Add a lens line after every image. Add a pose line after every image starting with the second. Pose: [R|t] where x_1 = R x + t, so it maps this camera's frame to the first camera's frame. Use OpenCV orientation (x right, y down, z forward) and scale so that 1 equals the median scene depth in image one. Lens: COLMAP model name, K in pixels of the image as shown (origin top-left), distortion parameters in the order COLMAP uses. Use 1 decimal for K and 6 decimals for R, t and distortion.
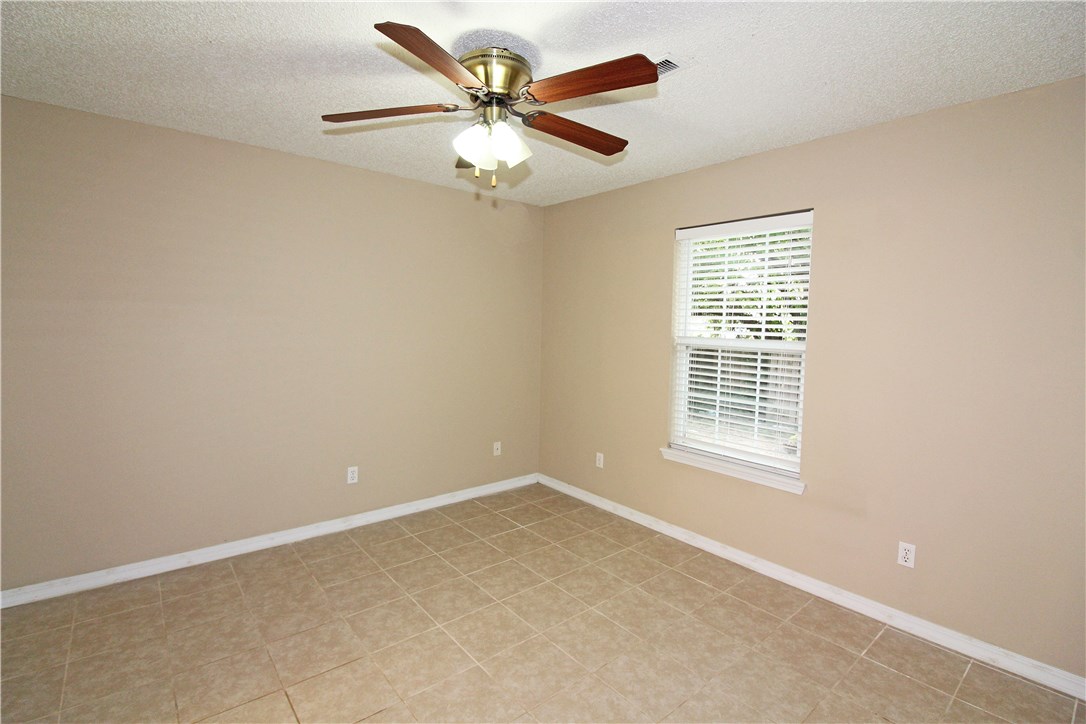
lens RADIAL K [[508.4, 0, 538.2], [0, 508.4, 365.9], [0, 0, 1]] dist [-0.003608, -0.000247]
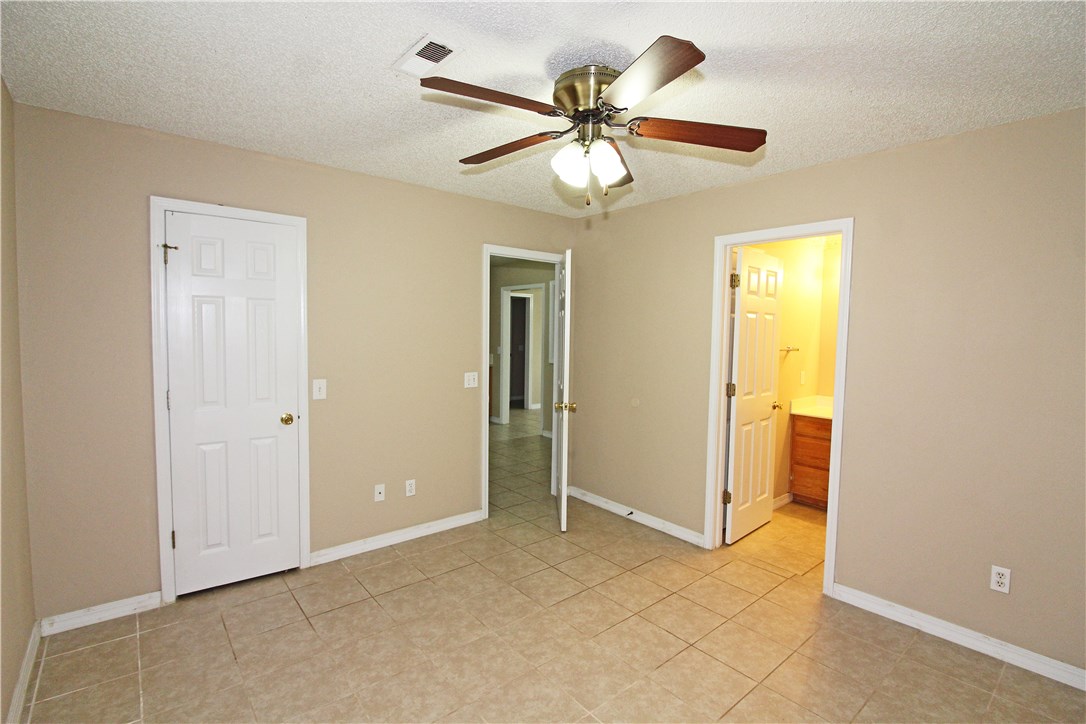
lens RADIAL K [[508.4, 0, 544.9], [0, 508.4, 360.4], [0, 0, 1]] dist [-0.003608, -0.000247]
pose [[-0.998914, -0.035656, -0.030006, 0.015171], [-0.040124, 0.985538, 0.164633, -0.206559], [0.023702, 0.165659, -0.985898, 1.934240]]
